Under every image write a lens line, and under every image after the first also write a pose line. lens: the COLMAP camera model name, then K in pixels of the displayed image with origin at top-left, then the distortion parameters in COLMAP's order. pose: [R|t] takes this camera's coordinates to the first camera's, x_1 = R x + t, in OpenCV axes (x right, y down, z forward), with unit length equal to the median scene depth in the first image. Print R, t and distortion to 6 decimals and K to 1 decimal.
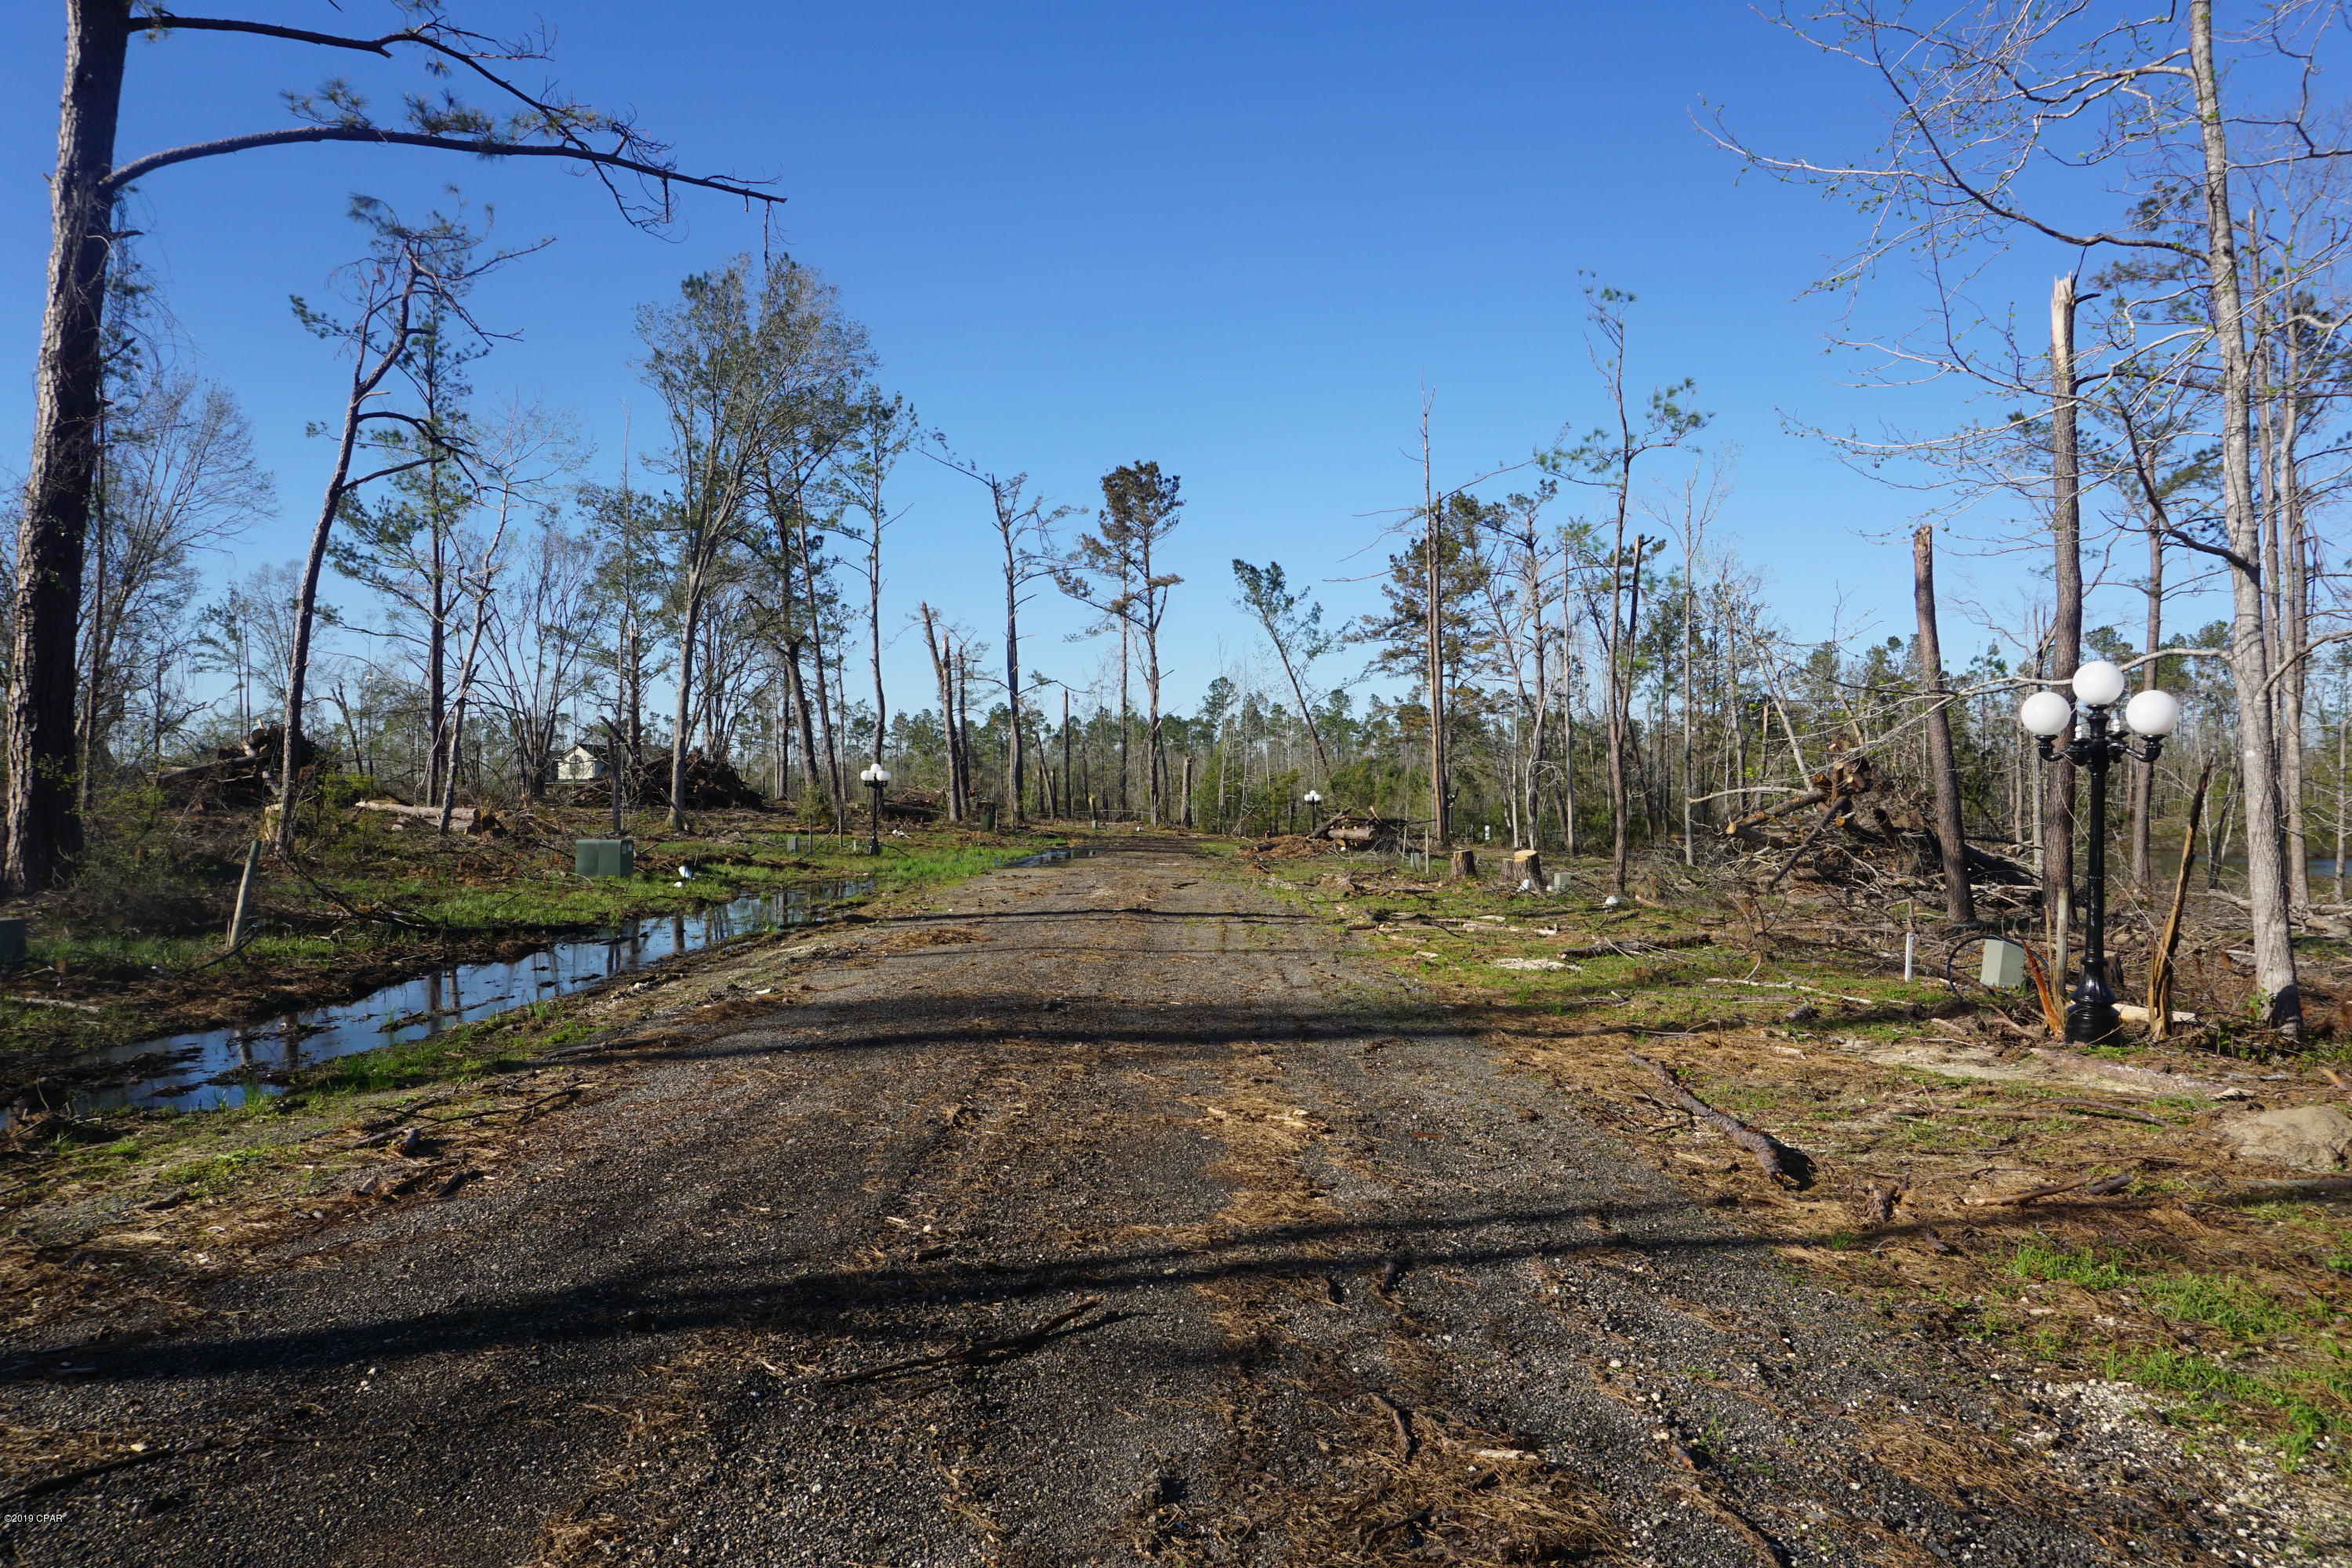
lens RADIAL K [[1551.6, 0, 1173.2], [0, 1551.6, 784.0], [0, 0, 1]] dist [-0.051099, 0.033424]
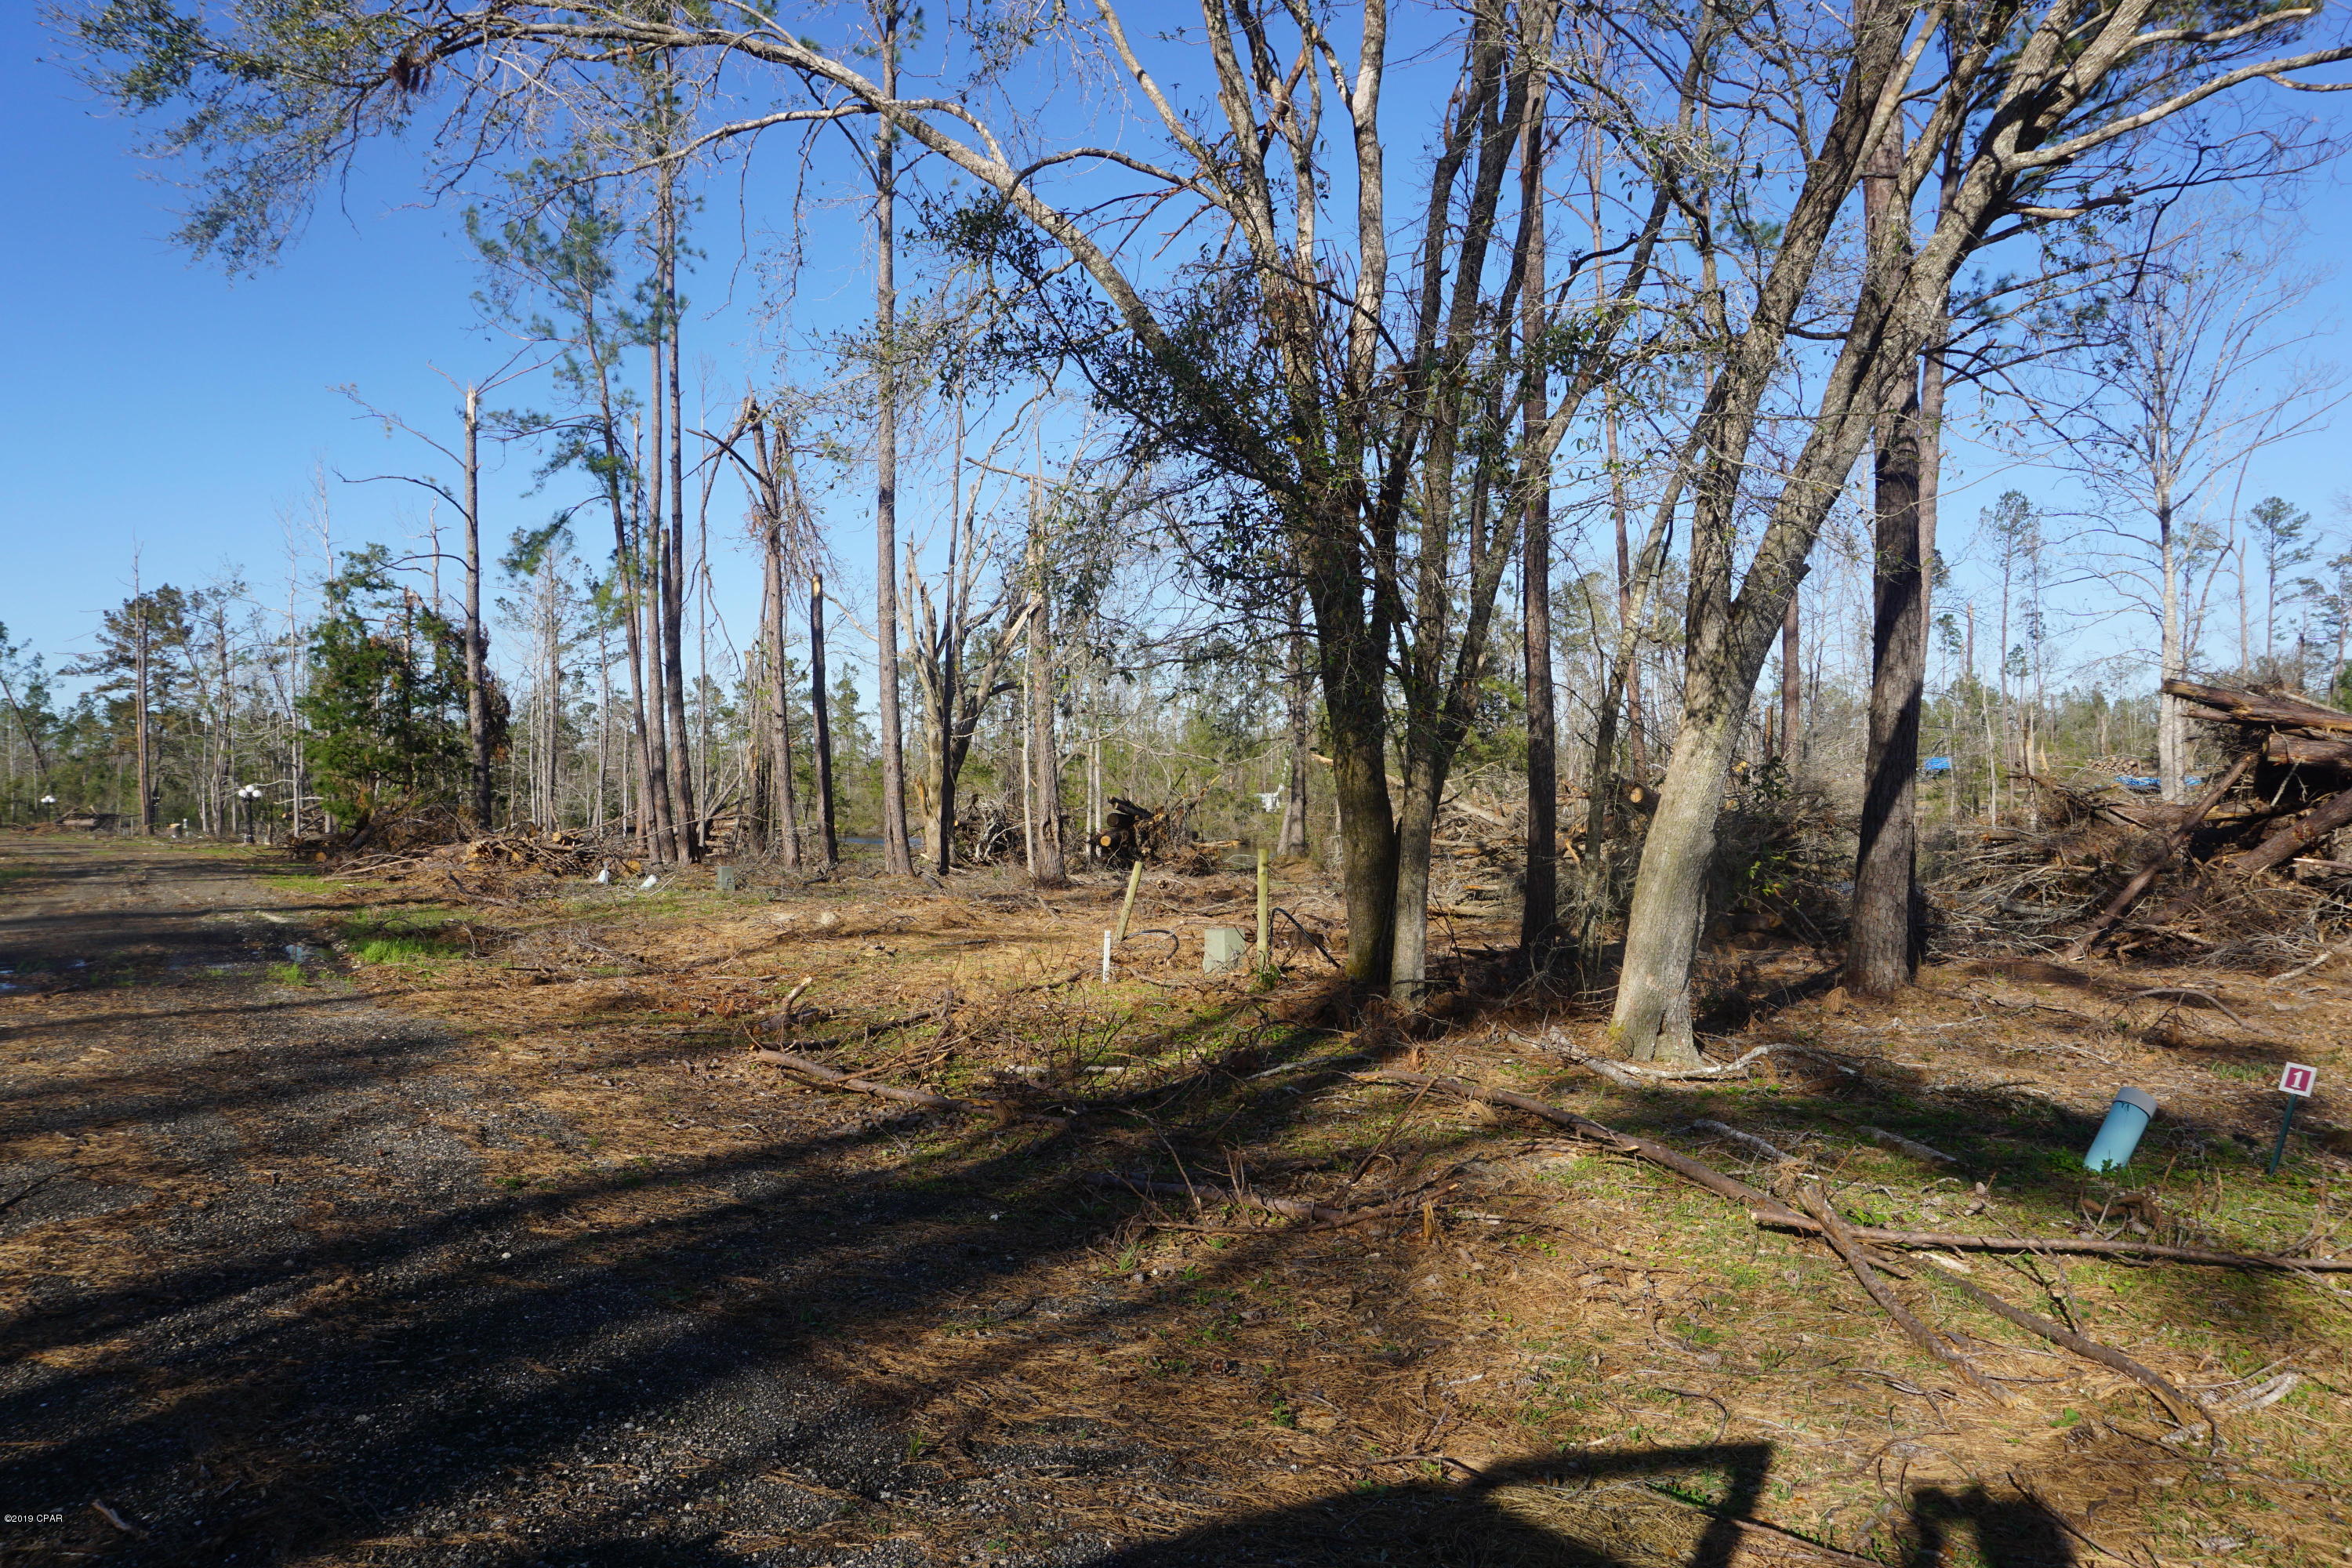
lens RADIAL K [[1551.6, 0, 1163.4], [0, 1551.6, 778.5], [0, 0, 1]] dist [-0.051099, 0.033424]
pose [[0.730905, 0.018085, 0.682239, -0.081471], [-0.016059, 0.999828, -0.009299, -0.012181], [-0.682290, -0.004159, 0.731070, -0.545195]]
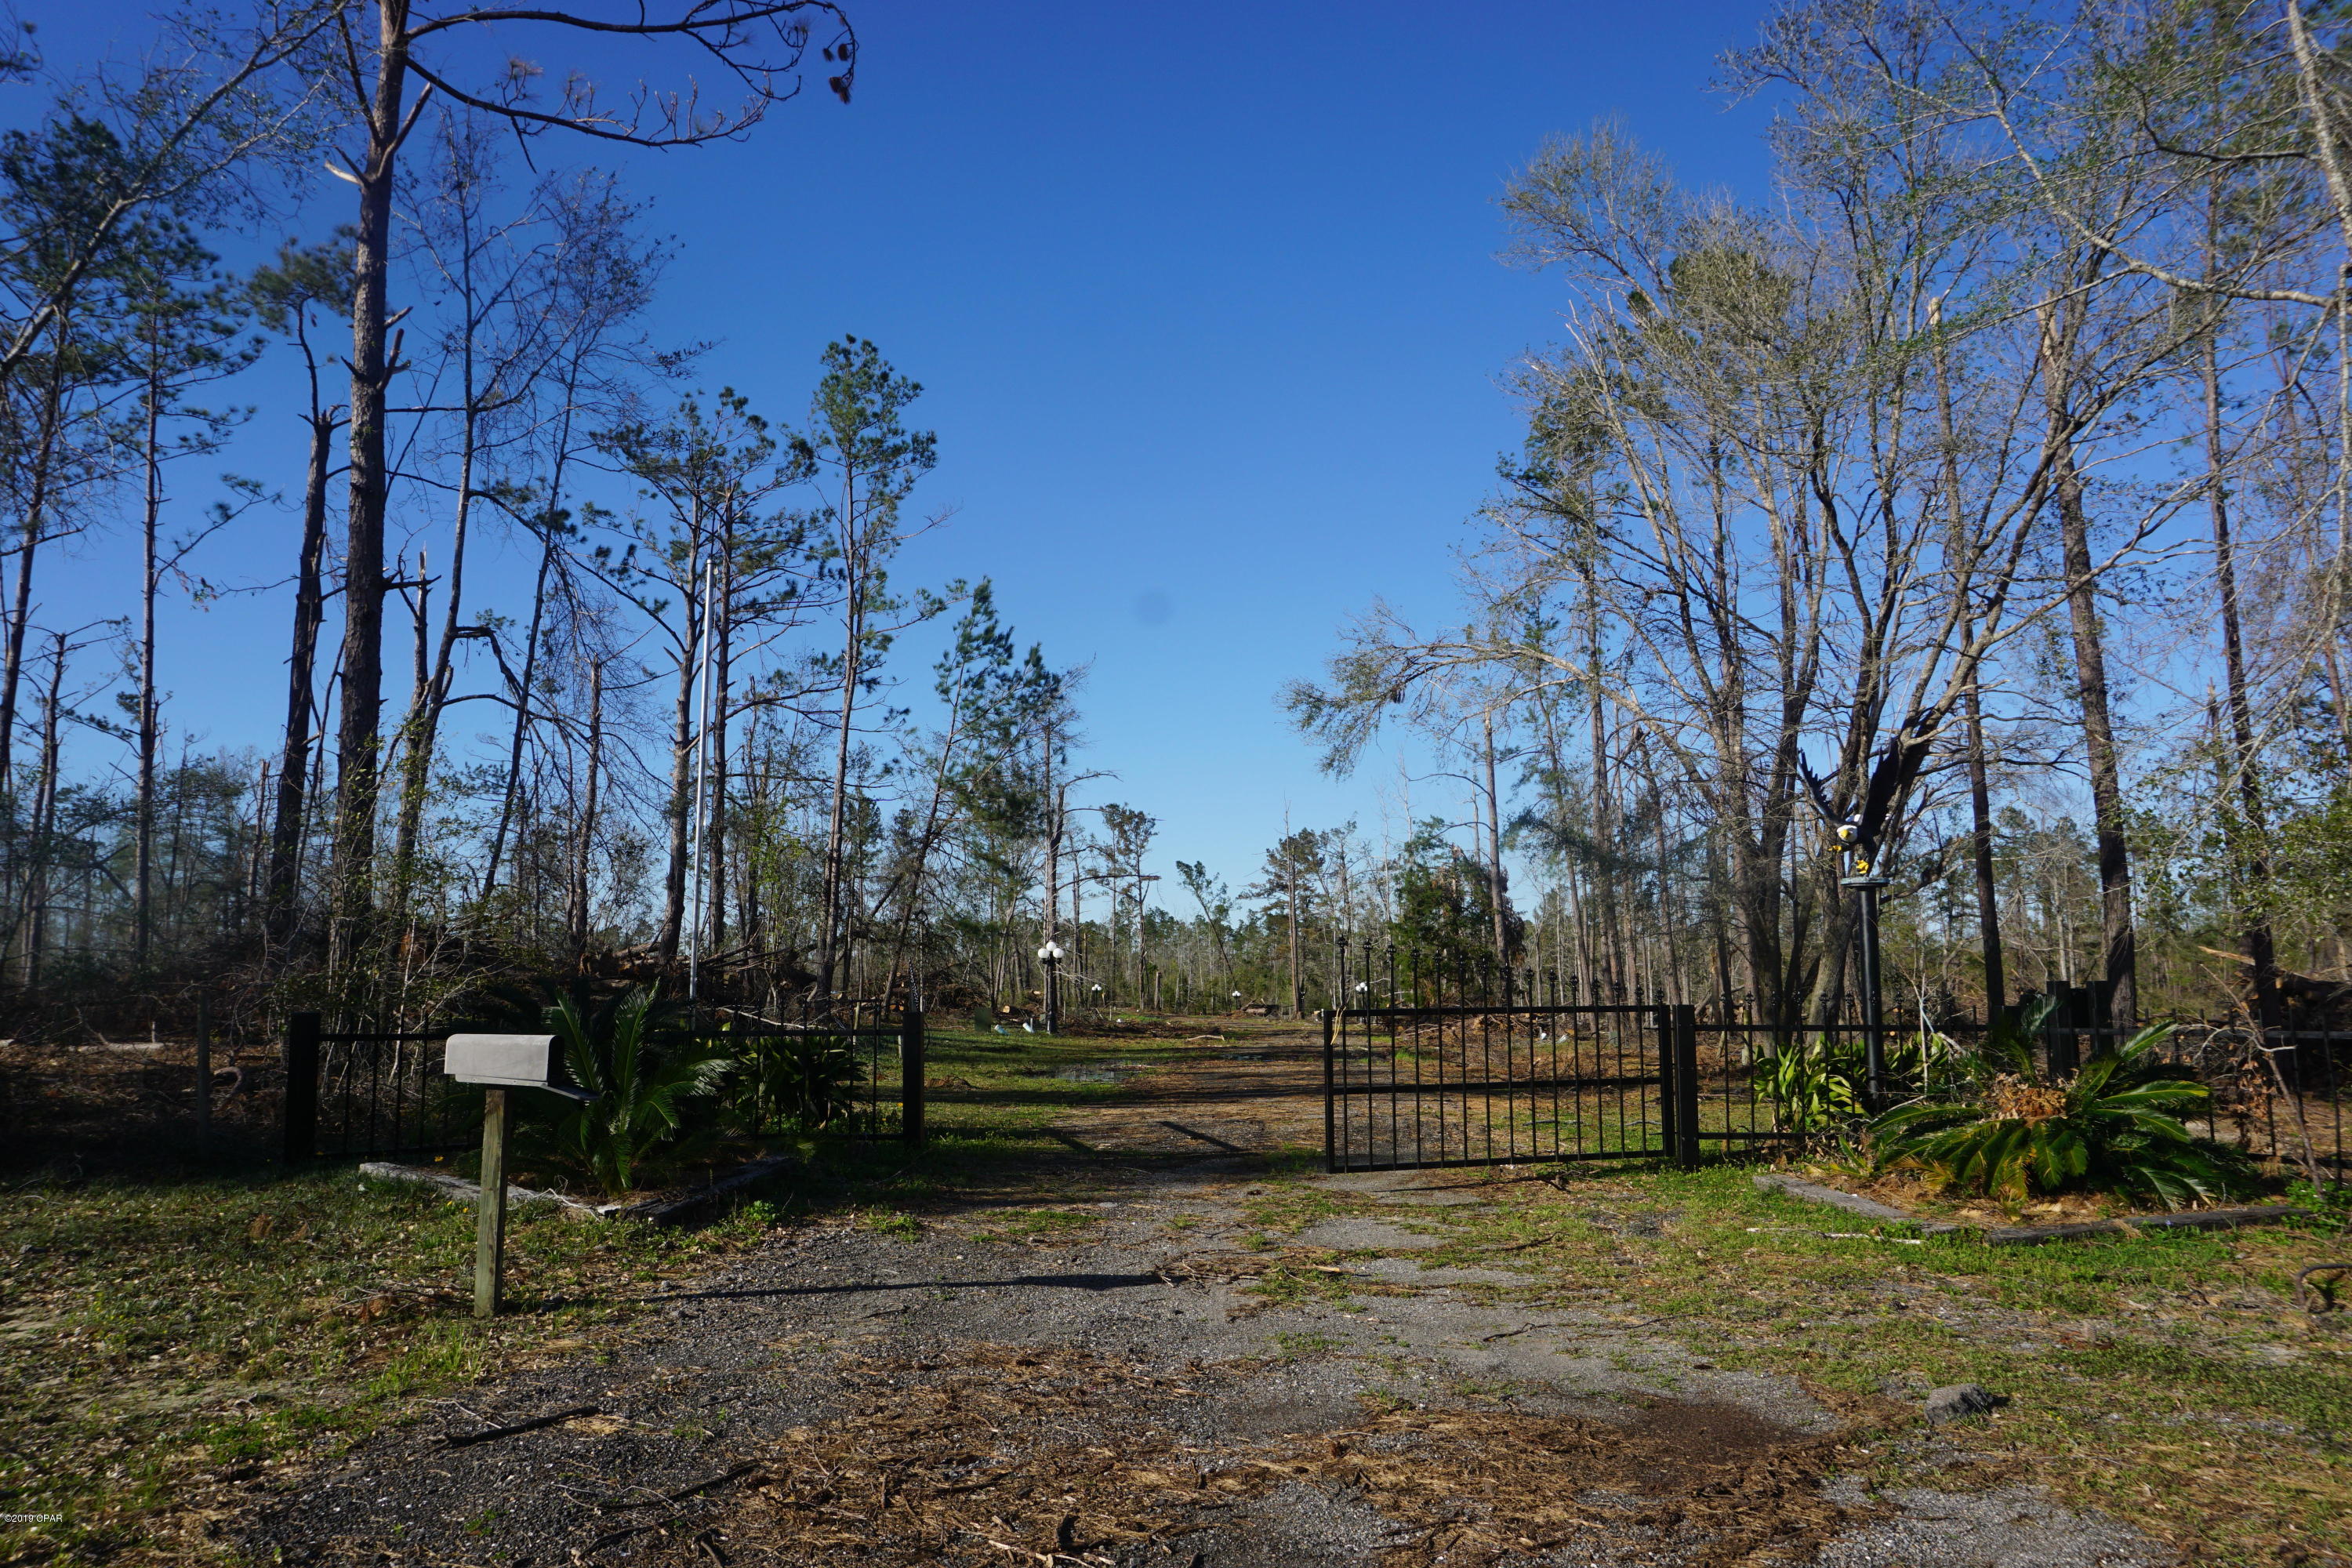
lens RADIAL K [[1551.6, 0, 1161.1], [0, 1551.6, 785.3], [0, 0, 1]] dist [-0.051099, 0.033424]
pose [[0.996777, 0.019697, 0.077768, -0.113134], [-0.010256, 0.992723, -0.119983, -0.013920], [-0.079565, 0.118799, 0.989725, -0.710742]]
